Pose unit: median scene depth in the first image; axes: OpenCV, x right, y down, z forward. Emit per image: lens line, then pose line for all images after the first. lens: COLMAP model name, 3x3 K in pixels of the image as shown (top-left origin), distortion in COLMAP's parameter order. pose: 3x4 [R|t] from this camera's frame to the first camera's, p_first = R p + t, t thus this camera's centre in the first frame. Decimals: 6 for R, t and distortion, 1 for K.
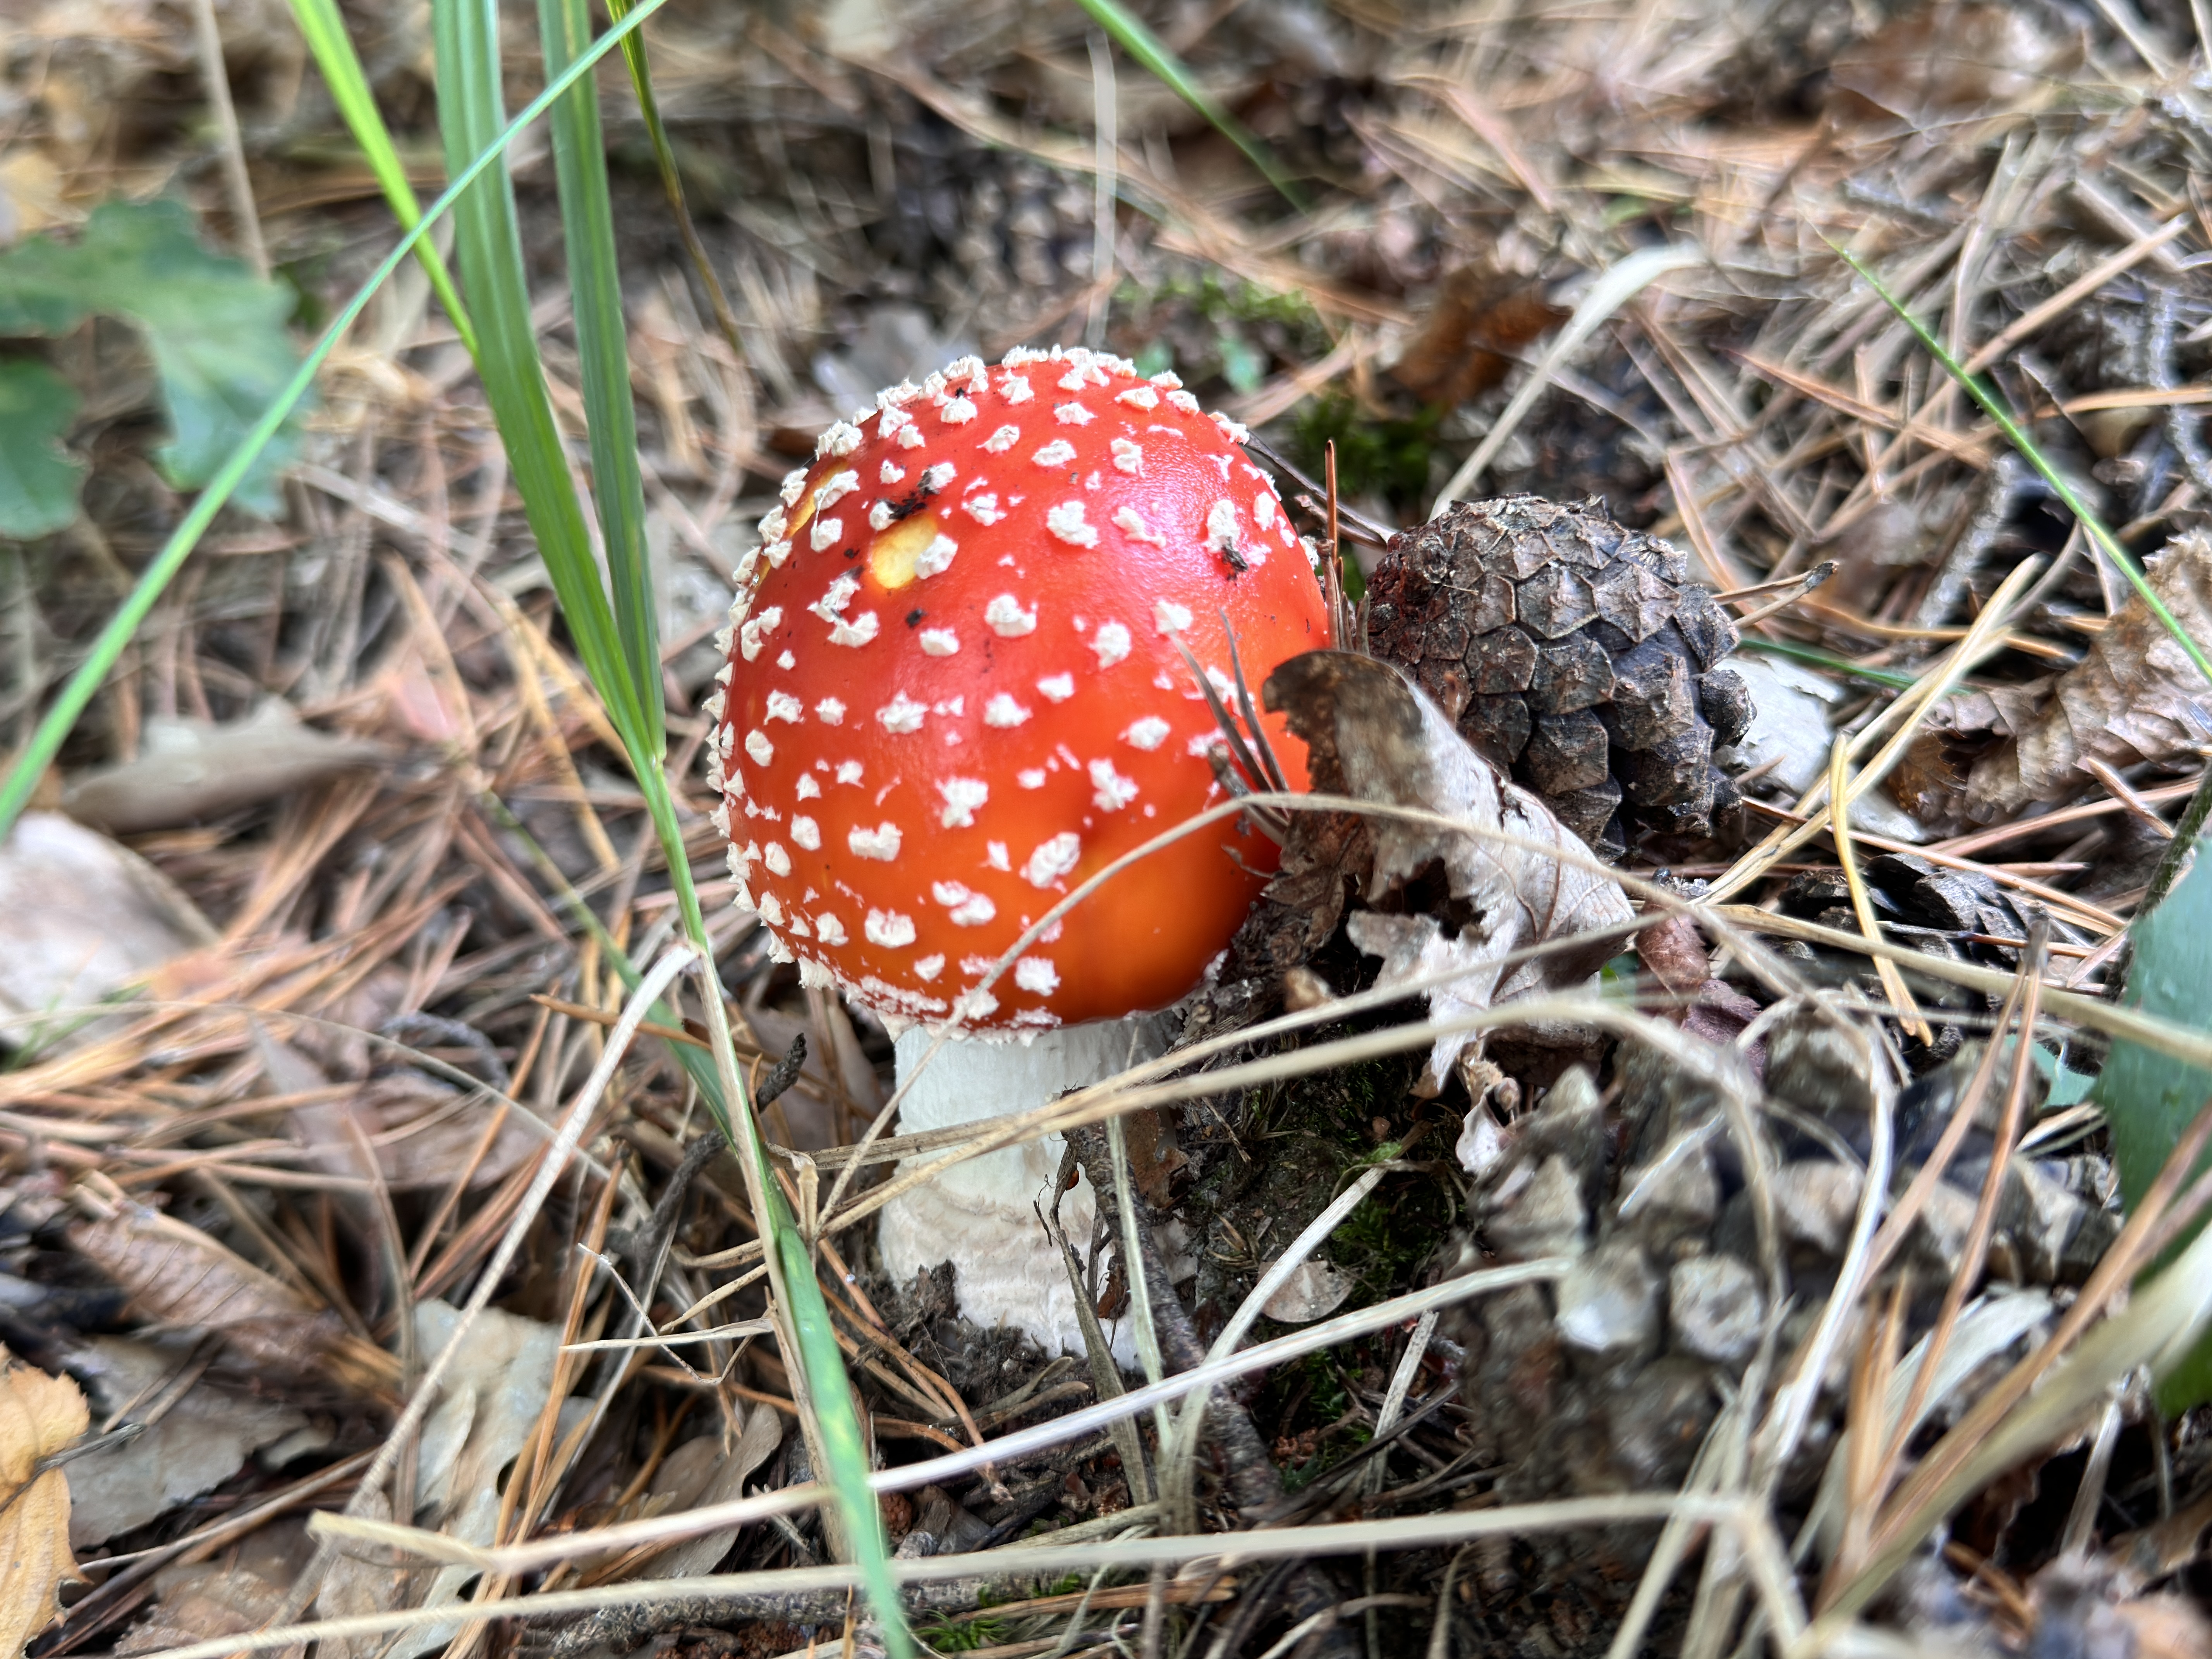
lens RADIAL K [[2286.9, 0, 1110.0], [0, 2286.9, 755.1], [0, 0, 1]] dist [0.164330, -0.462246]
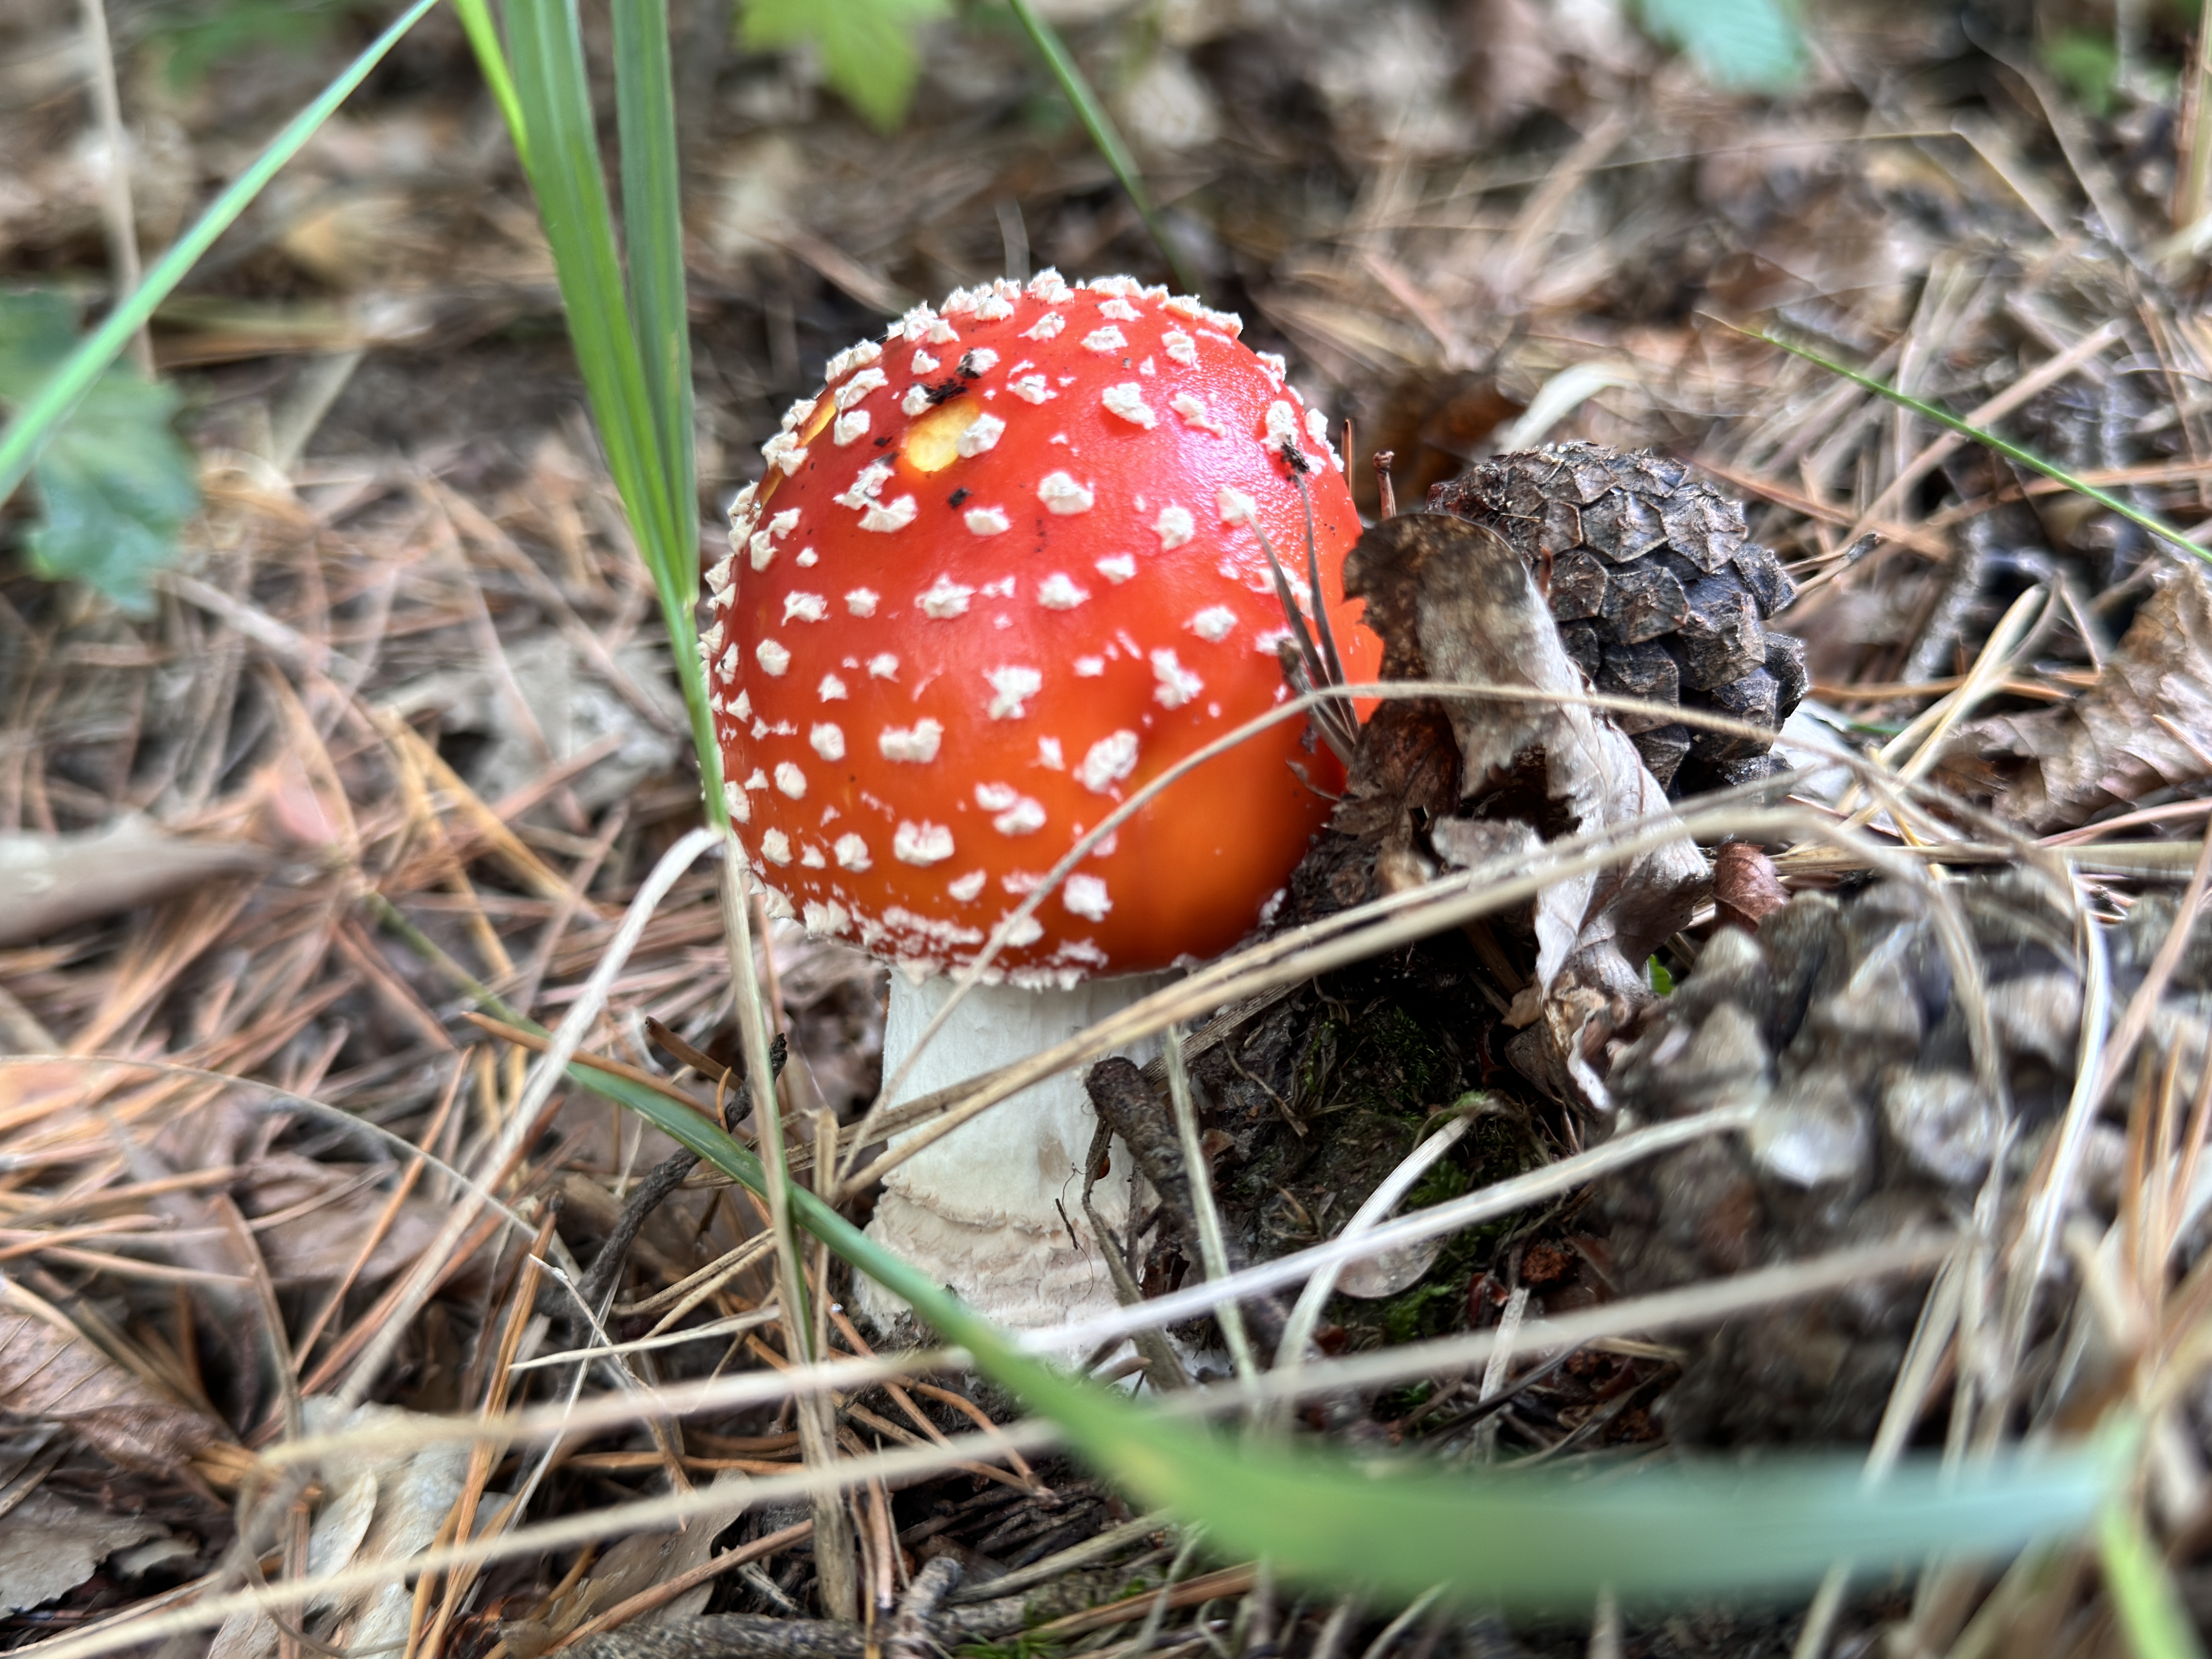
lens RADIAL K [[2271.4, 0, 1100.8], [0, 2271.4, 797.2], [0, 0, 1]] dist [0.151012, -0.432072]
pose [[0.995525, 0.012095, 0.093725, -0.106549], [0.003031, 0.987180, -0.159583, 0.192731], [-0.094454, 0.159152, 0.982725, 0.114230]]
